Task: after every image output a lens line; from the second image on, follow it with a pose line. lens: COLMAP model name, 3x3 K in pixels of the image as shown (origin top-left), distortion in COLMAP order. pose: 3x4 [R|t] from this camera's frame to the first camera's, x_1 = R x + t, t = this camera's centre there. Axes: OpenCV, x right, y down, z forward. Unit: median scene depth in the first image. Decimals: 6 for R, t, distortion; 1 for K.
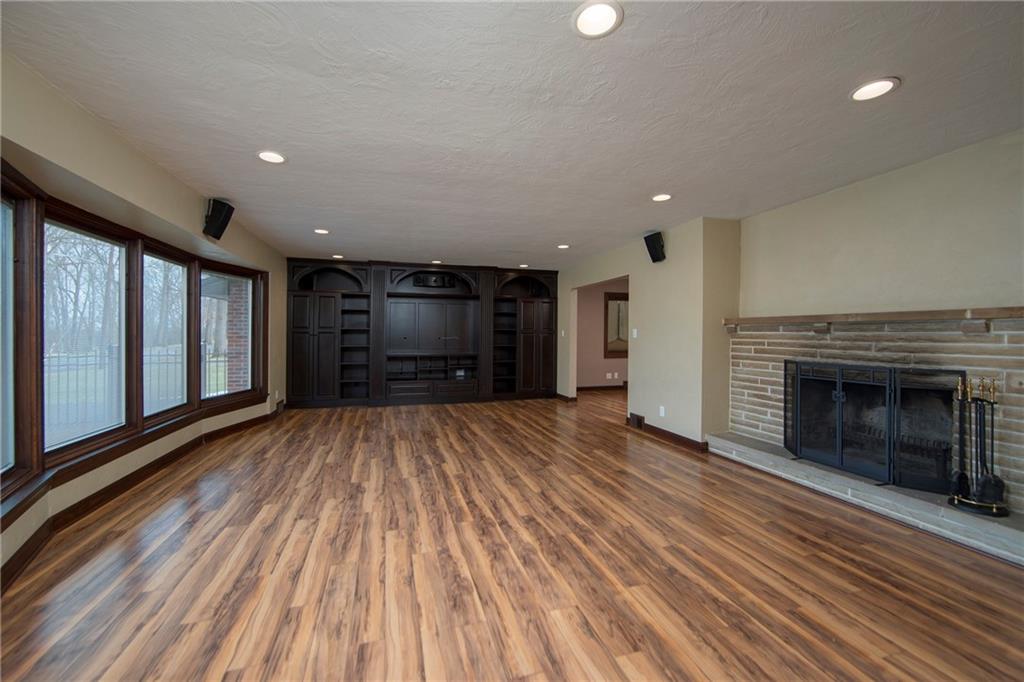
lens RADIAL K [[402.7, 0, 503.2], [0, 402.7, 336.8], [0, 0, 1]] dist [-0.008794, 0.000106]
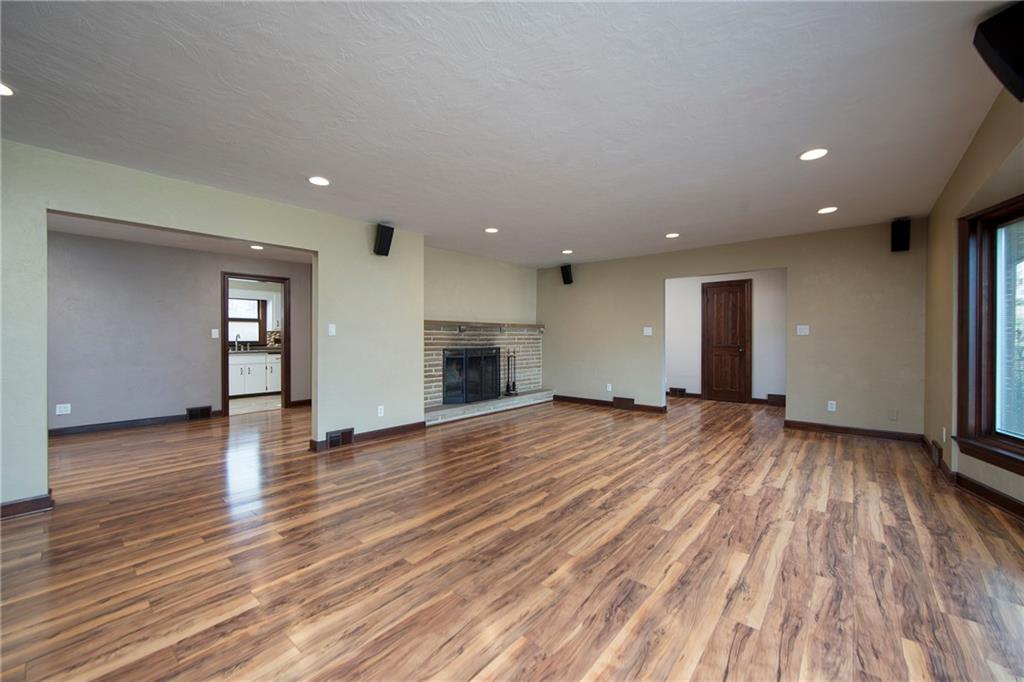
lens RADIAL K [[402.7, 0, 510.8], [0, 402.7, 340.1], [0, 0, 1]] dist [-0.008794, 0.000106]
pose [[-0.550921, -0.004284, 0.834546, -0.797642], [0.006841, 0.999930, 0.009649, 0.010752], [-0.834529, 0.011025, -0.550853, 1.743307]]
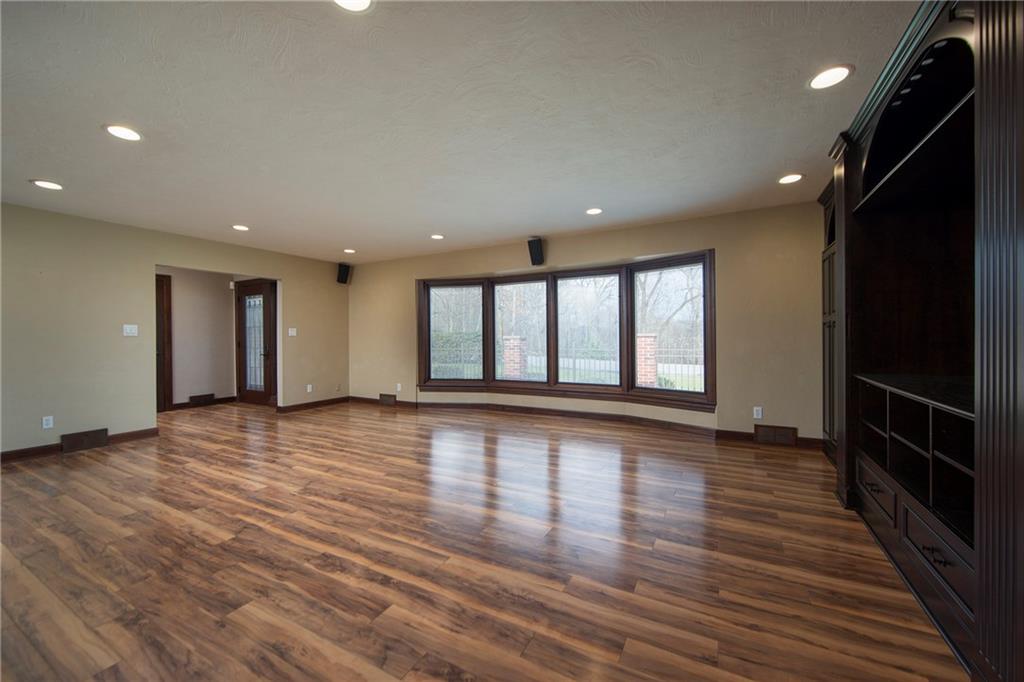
lens RADIAL K [[402.7, 0, 497.0], [0, 402.7, 335.7], [0, 0, 1]] dist [-0.008794, 0.000106]
pose [[-0.719237, 0.002296, -0.694761, 0.423082], [0.002054, 0.999997, 0.001179, 0.012176], [0.694762, -0.000579, -0.719239, 2.020475]]
